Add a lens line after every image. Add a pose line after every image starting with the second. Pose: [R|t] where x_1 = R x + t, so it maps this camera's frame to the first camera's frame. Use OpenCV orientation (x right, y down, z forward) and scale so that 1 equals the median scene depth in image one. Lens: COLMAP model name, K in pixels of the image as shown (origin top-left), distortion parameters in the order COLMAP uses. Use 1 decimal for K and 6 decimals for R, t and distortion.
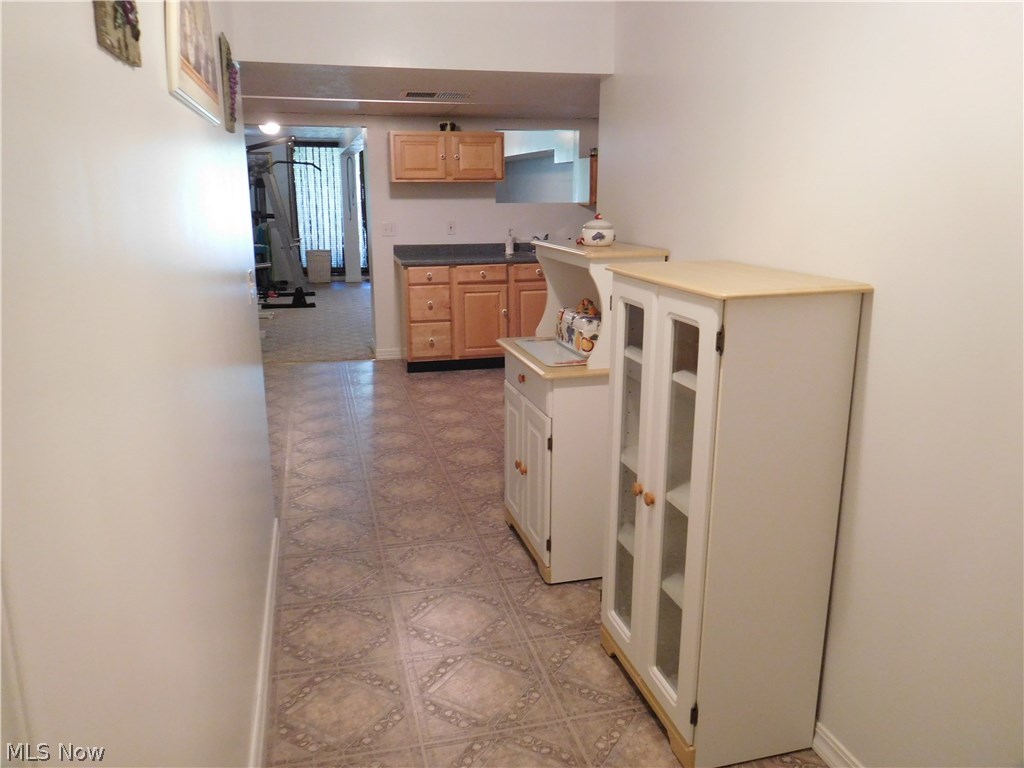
lens RADIAL K [[769.6, 0, 511.8], [0, 769.6, 383.2], [0, 0, 1]] dist [-0.003499, -0.001996]
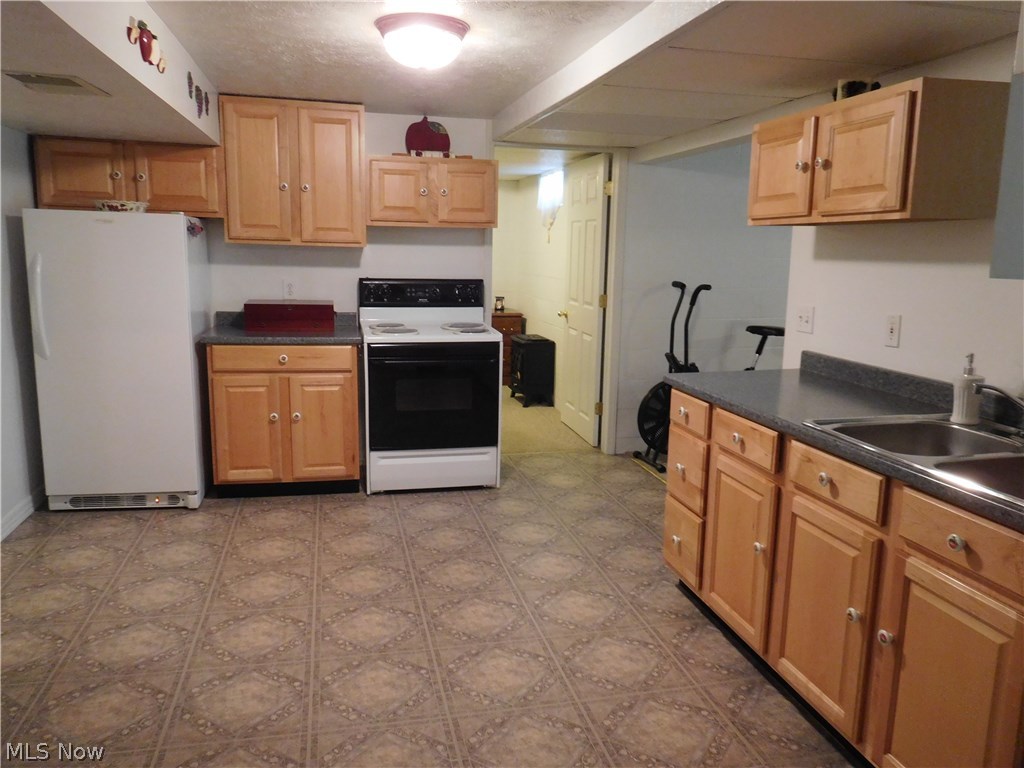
lens RADIAL K [[769.6, 0, 511.8], [0, 769.6, 382.5], [0, 0, 1]] dist [-0.003499, -0.001996]
pose [[-0.034643, 0.171882, -0.984508, 0.353357], [-0.271211, 0.946516, 0.174792, -0.203187], [0.961896, 0.273065, 0.013826, 0.849950]]
